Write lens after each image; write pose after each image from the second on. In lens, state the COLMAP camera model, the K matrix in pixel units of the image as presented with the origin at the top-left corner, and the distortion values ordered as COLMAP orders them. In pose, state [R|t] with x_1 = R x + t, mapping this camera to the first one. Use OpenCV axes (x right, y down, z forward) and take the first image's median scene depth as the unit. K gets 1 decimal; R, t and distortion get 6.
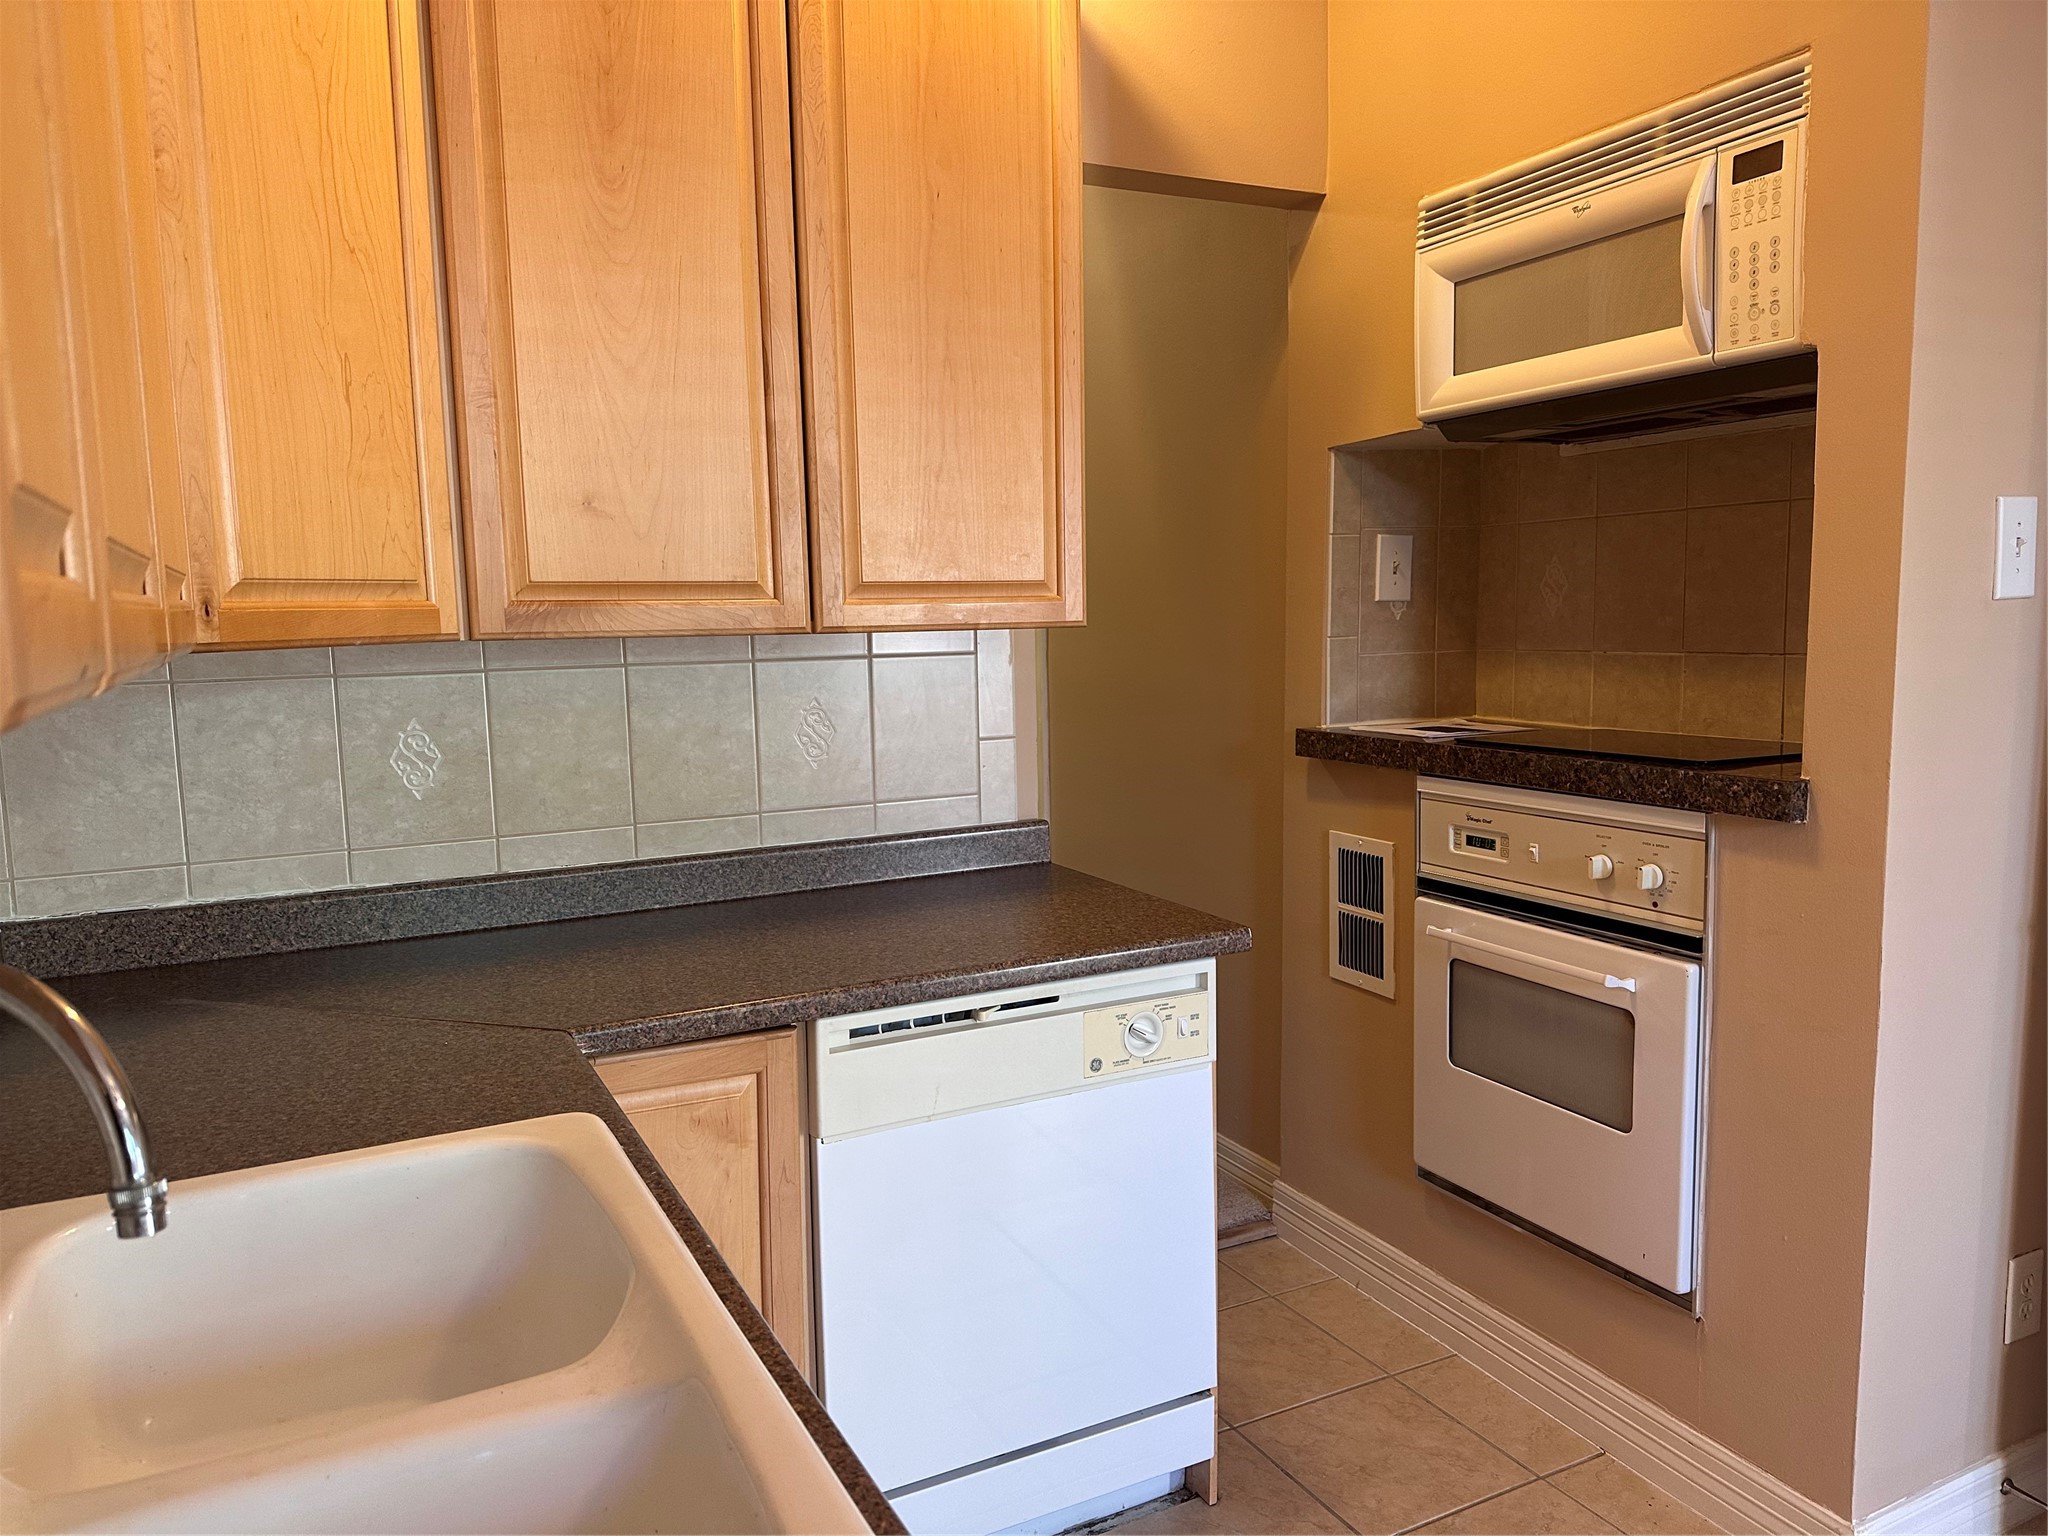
lens RADIAL K [[1460.1, 0, 1027.3], [0, 1460.1, 757.4], [0, 0, 1]] dist [0.065787, -0.064097]
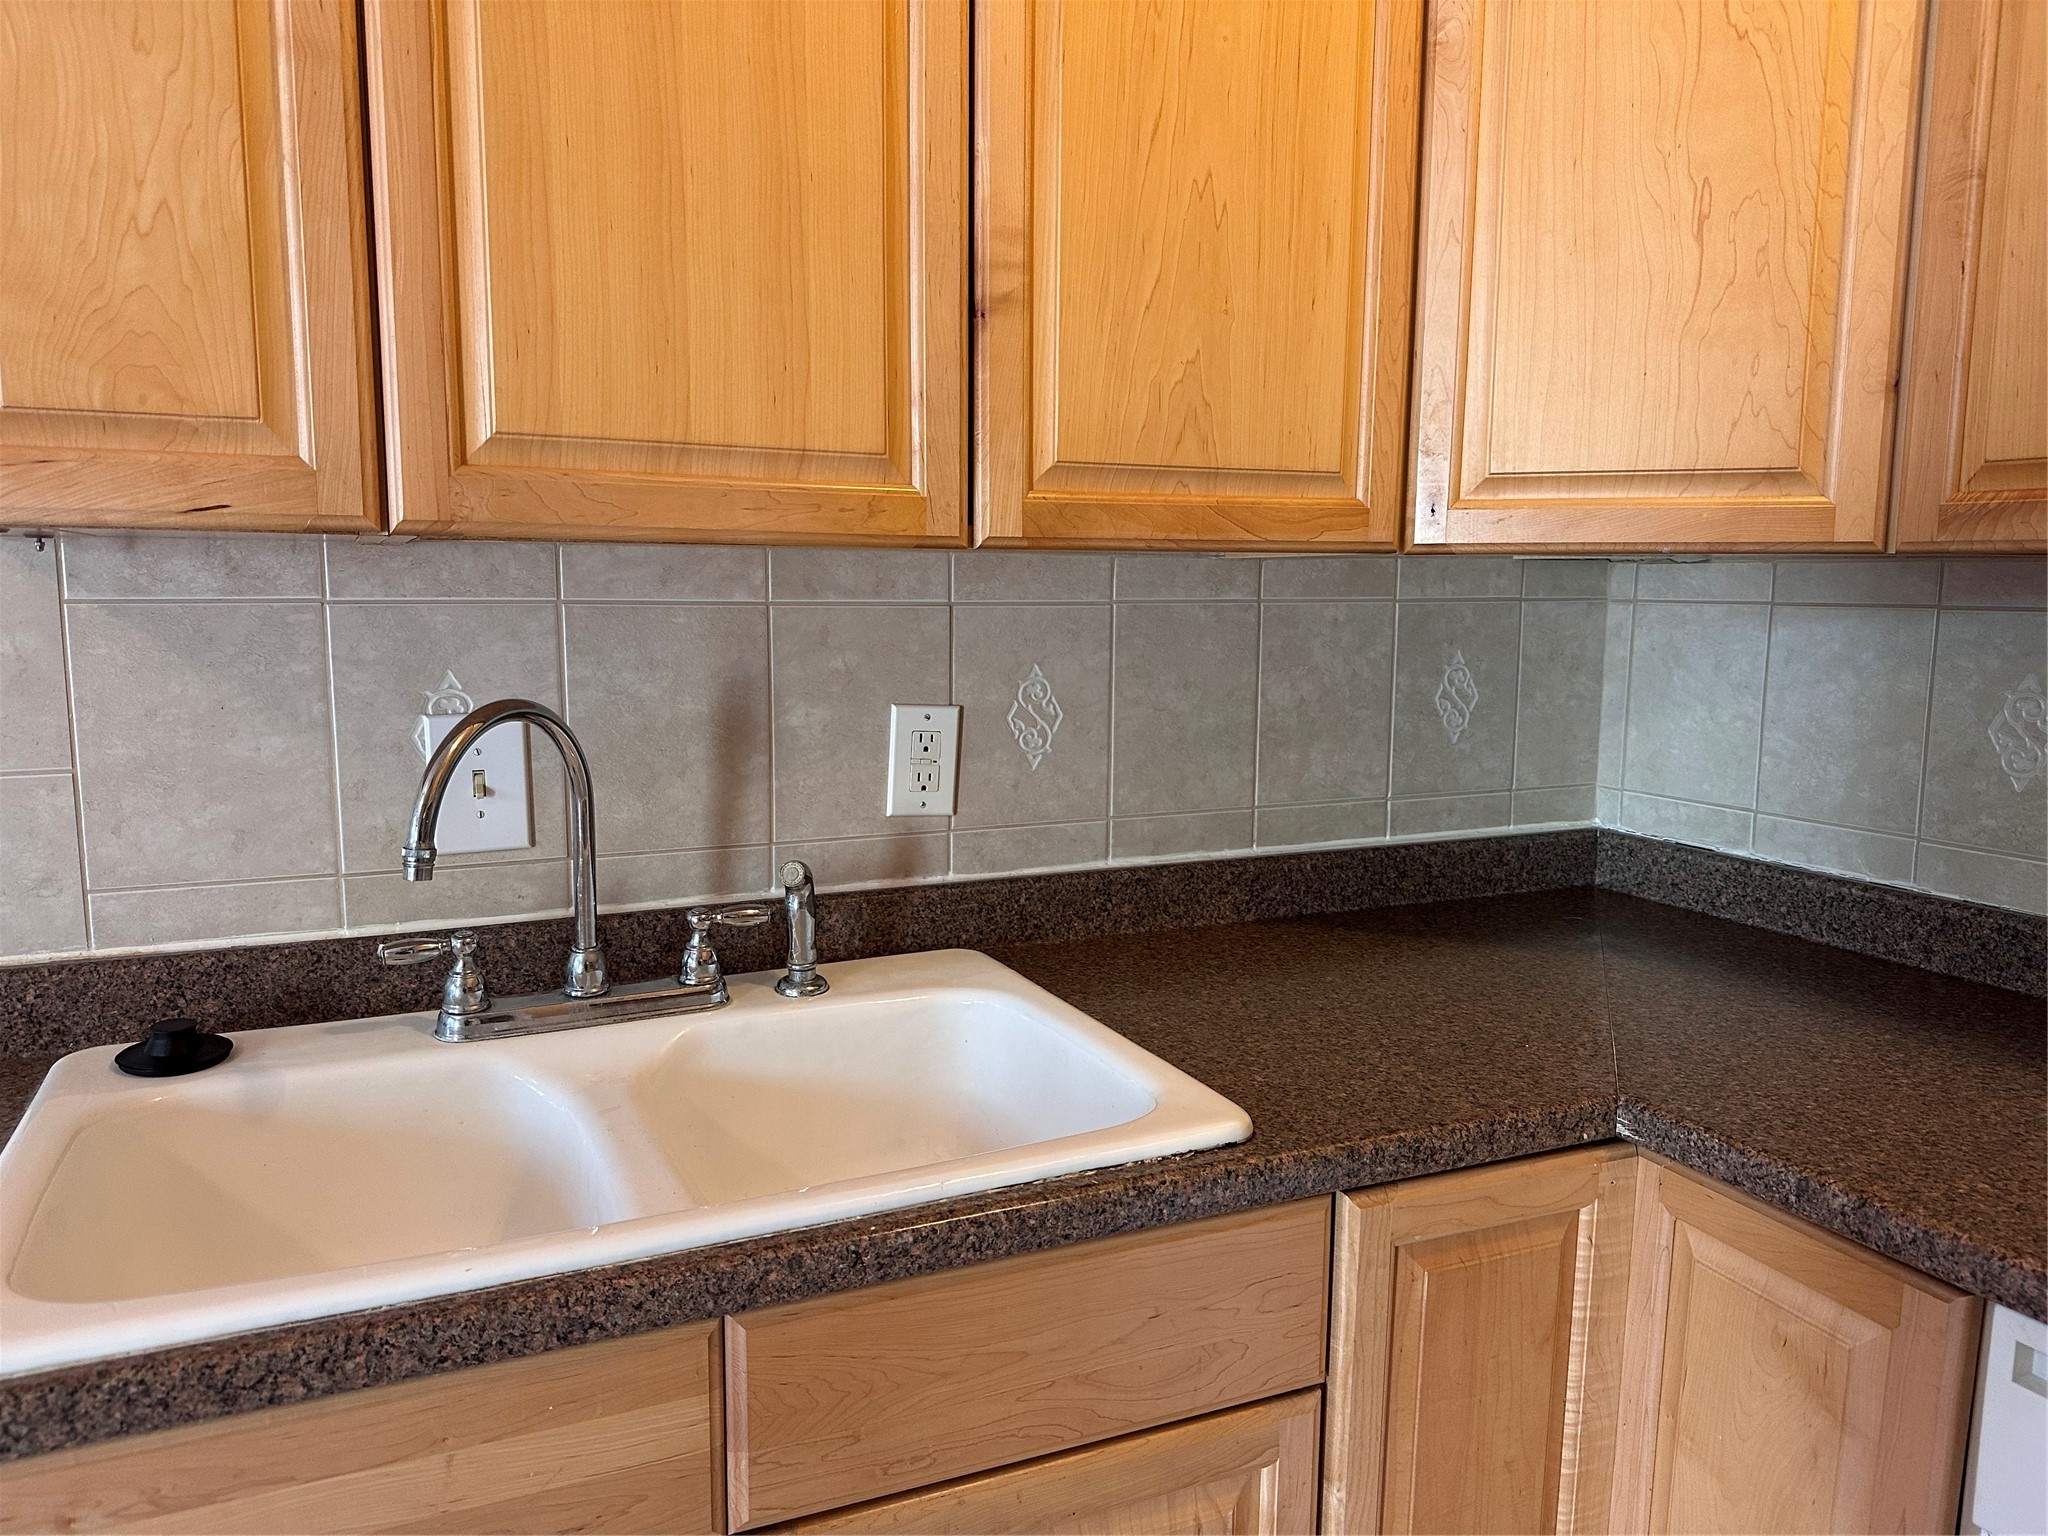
lens RADIAL K [[1460.1, 0, 1019.2], [0, 1460.1, 760.5], [0, 0, 1]] dist [0.065787, -0.064097]
pose [[-0.053135, 0.142405, -0.988381, 0.321412], [-0.113606, 0.982491, 0.147664, -0.038008], [0.992104, 0.120132, -0.036027, 0.600851]]
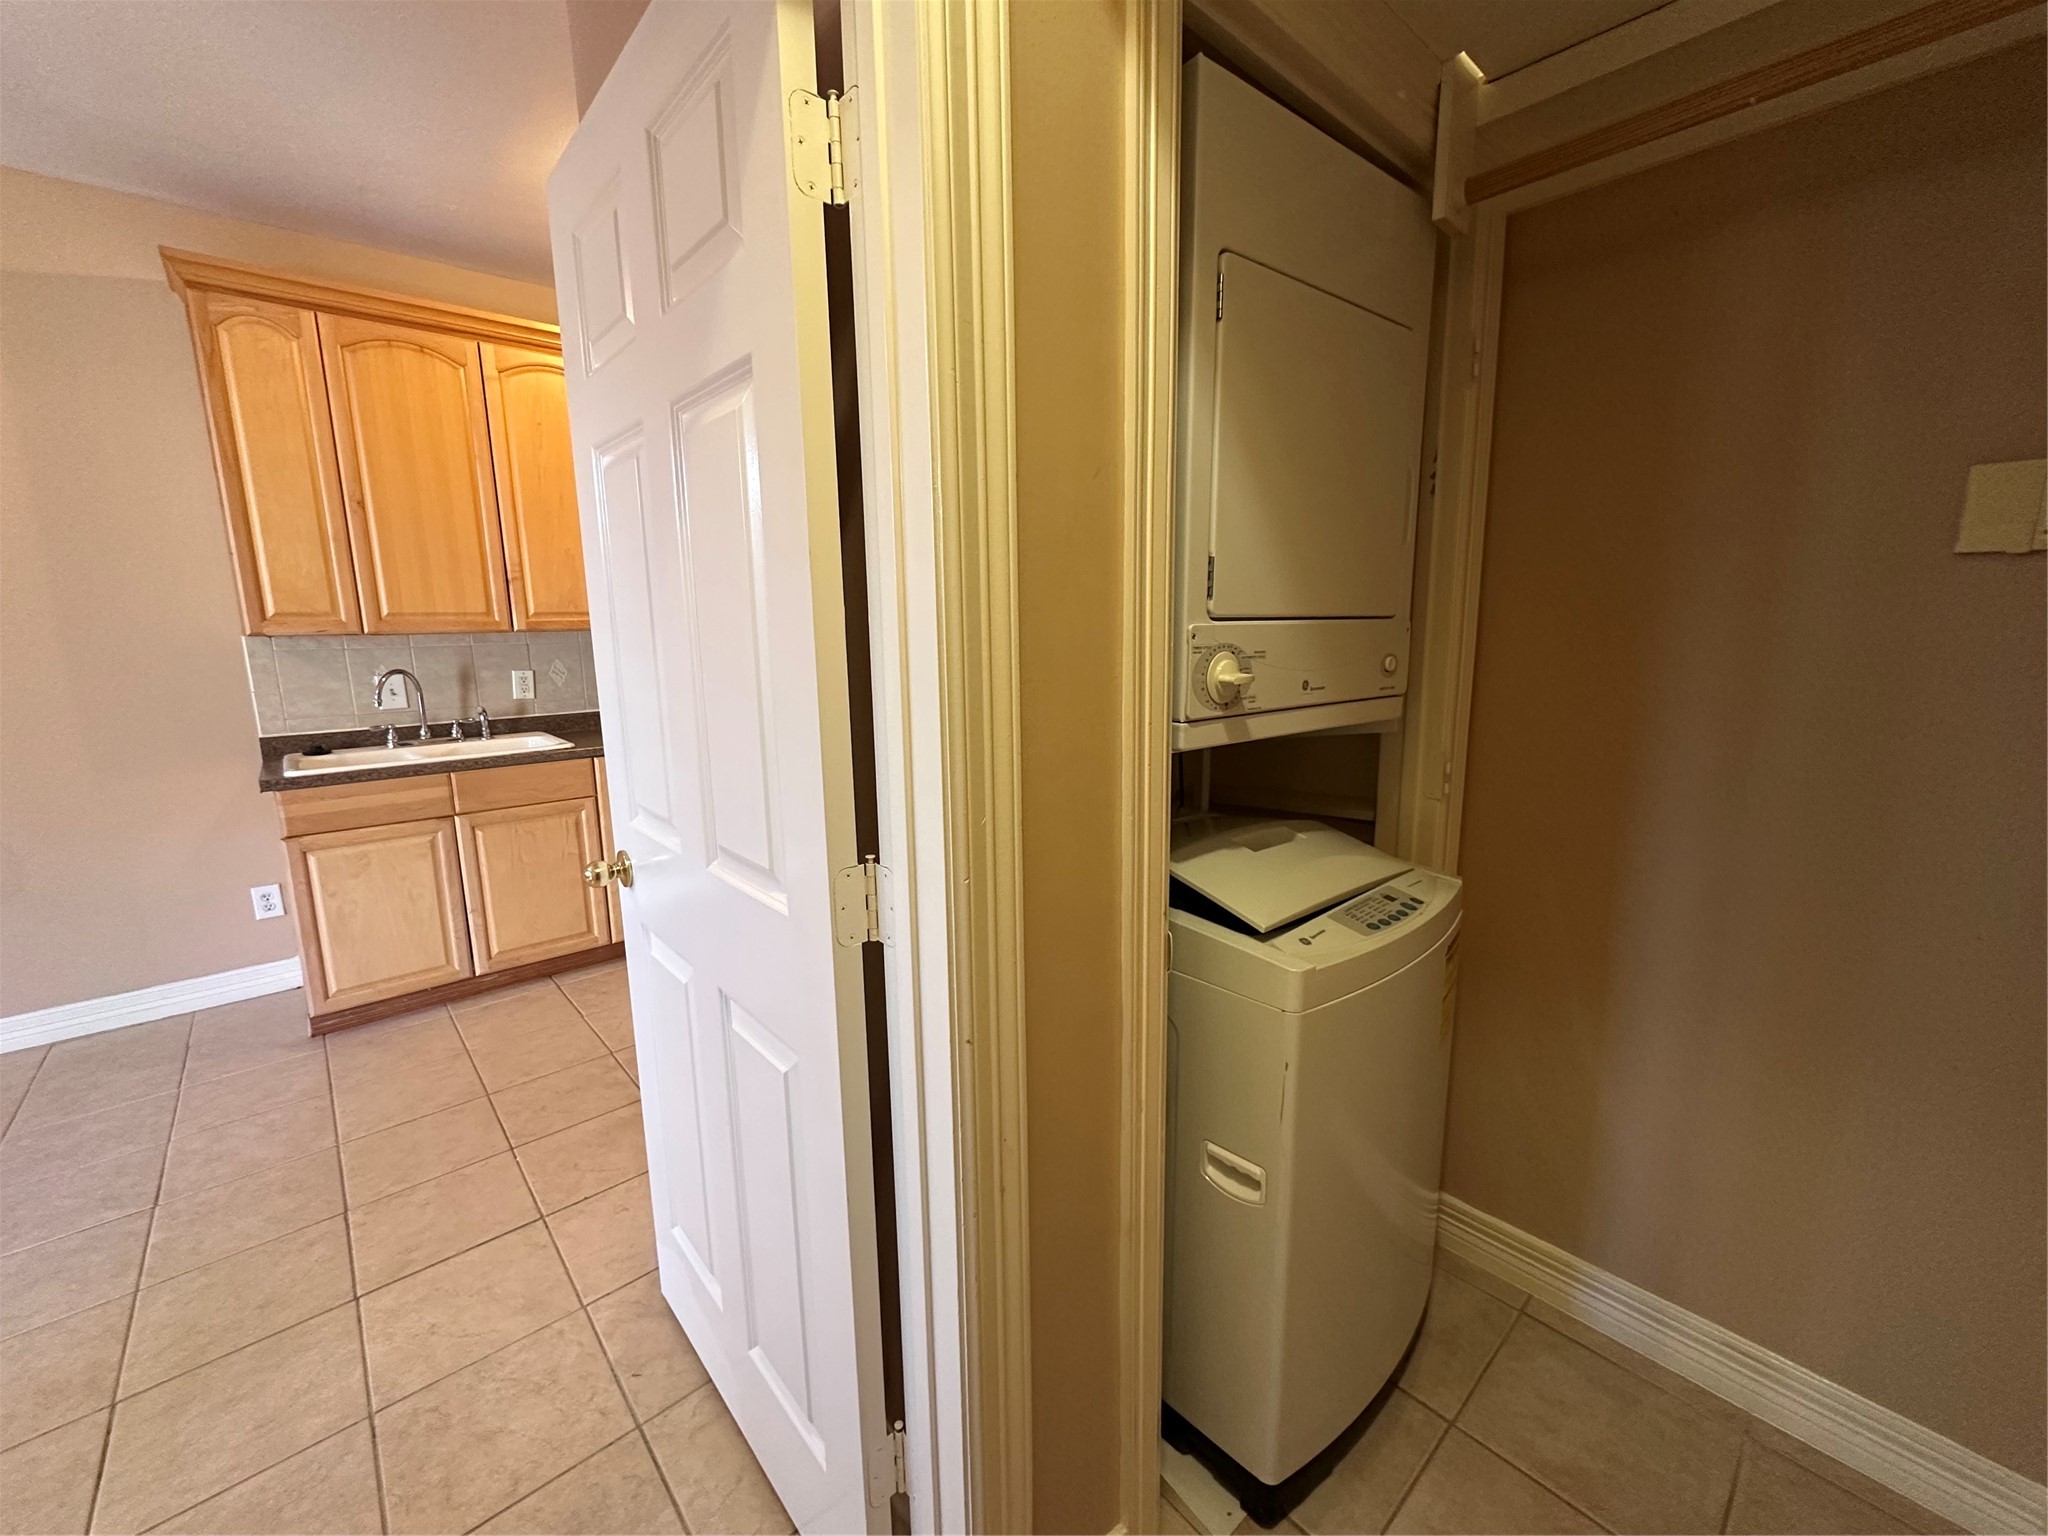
lens RADIAL K [[823.8, 0, 1015.4], [0, 823.8, 755.4], [0, 0, 1]] dist [0.007461, -0.000680]
pose [[0.237701, 0.171699, -0.956043, 1.493112], [-0.090920, 0.983865, 0.154090, -0.132720], [0.967074, 0.050296, 0.249476, 1.100113]]
